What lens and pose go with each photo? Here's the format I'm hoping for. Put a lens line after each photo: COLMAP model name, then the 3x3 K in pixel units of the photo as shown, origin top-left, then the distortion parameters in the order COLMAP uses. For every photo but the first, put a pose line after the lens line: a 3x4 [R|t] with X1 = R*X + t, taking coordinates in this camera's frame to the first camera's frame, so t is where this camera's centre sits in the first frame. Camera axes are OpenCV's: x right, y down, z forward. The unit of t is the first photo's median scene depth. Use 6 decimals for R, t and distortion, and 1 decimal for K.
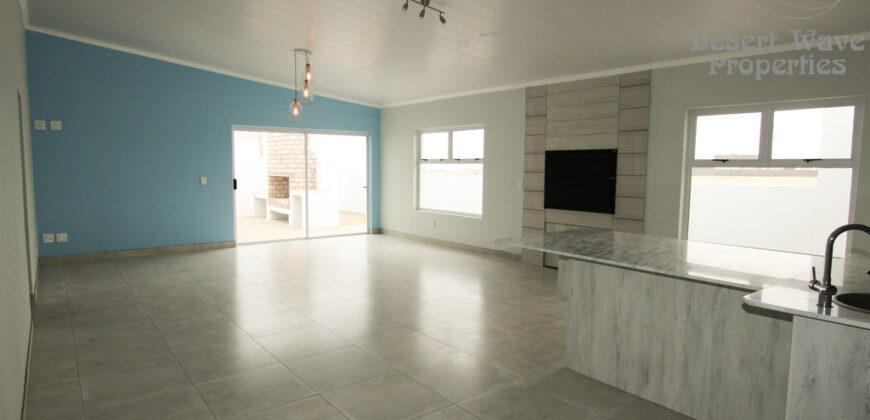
lens RADIAL K [[484.5, 0, 430.2], [0, 484.5, 214.0], [0, 0, 1]] dist [-0.065548, 0.001259]
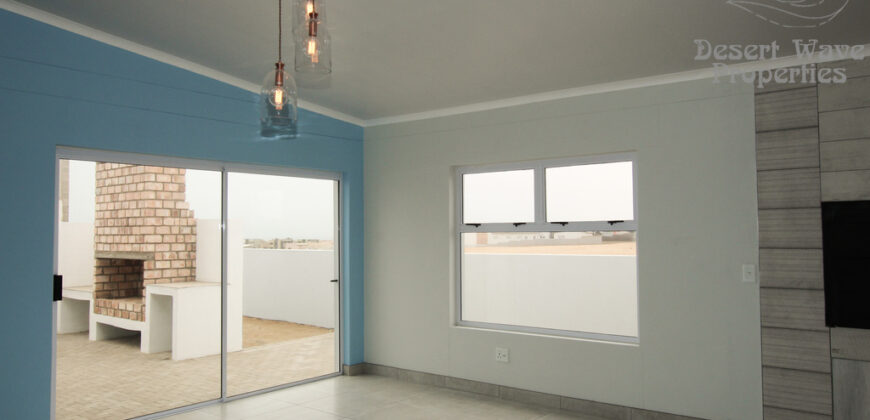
lens RADIAL K [[640.3, 0, 438.4], [0, 640.3, 208.8], [0, 0, 1]] dist [-0.008826, -0.001152]
pose [[0.976423, -0.007012, 0.215754, -0.173515], [0.036104, 0.990699, -0.131196, -0.038716], [-0.212827, 0.135892, 0.967594, 0.328222]]
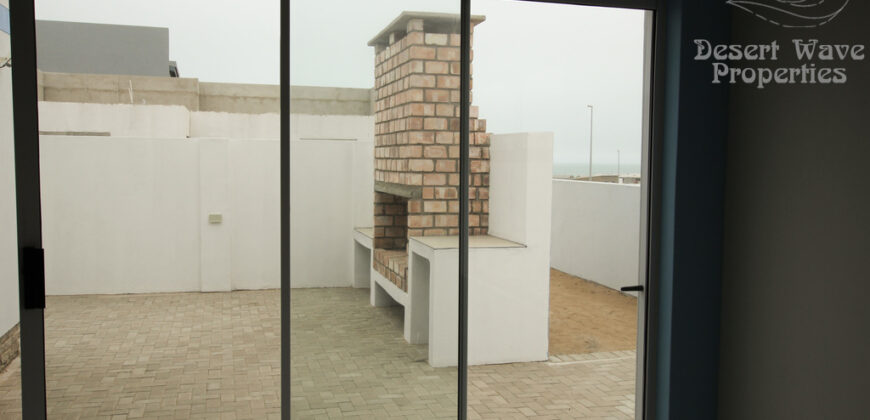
lens RADIAL K [[747.5, 0, 429.4], [0, 747.5, 212.1], [0, 0, 1]] dist [0.007859, 0.008126]
pose [[0.918203, 0.028167, -0.395107, -0.095688], [-0.040207, 0.998944, -0.022224, -0.075906], [0.394064, 0.036292, 0.918366, 0.709006]]
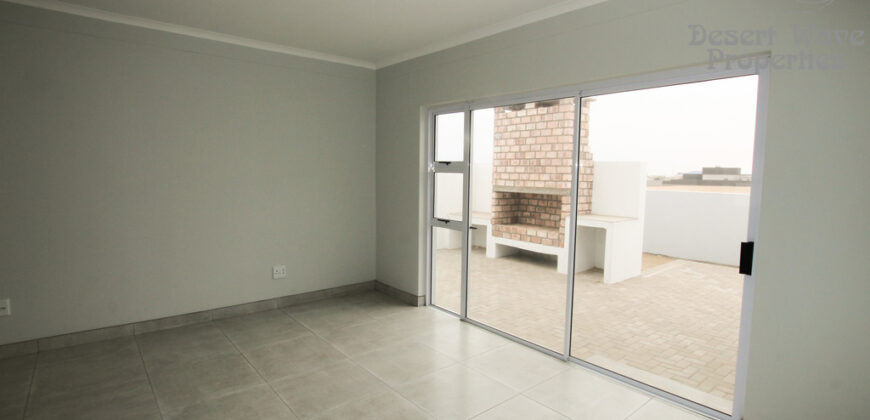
lens RADIAL K [[427.8, 0, 463.2], [0, 427.8, 212.3], [0, 0, 1]] dist [-0.030865, 0.001813]
pose [[0.998406, 0.004333, 0.056269, -0.612921], [-0.004012, 0.999975, -0.005808, -0.070041], [-0.056293, 0.005573, 0.998399, 0.624689]]
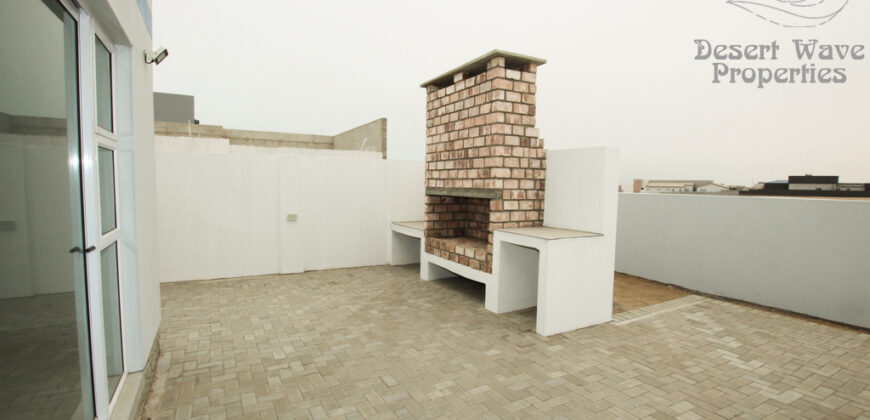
lens RADIAL K [[402.1, 0, 433.5], [0, 402.1, 210.8], [0, 0, 1]] dist [-0.029811, -0.000140]
pose [[0.985436, 0.015128, -0.169374, -0.383328], [-0.020281, 0.999381, -0.028733, -0.074355], [0.168835, 0.031750, 0.985133, 0.865291]]
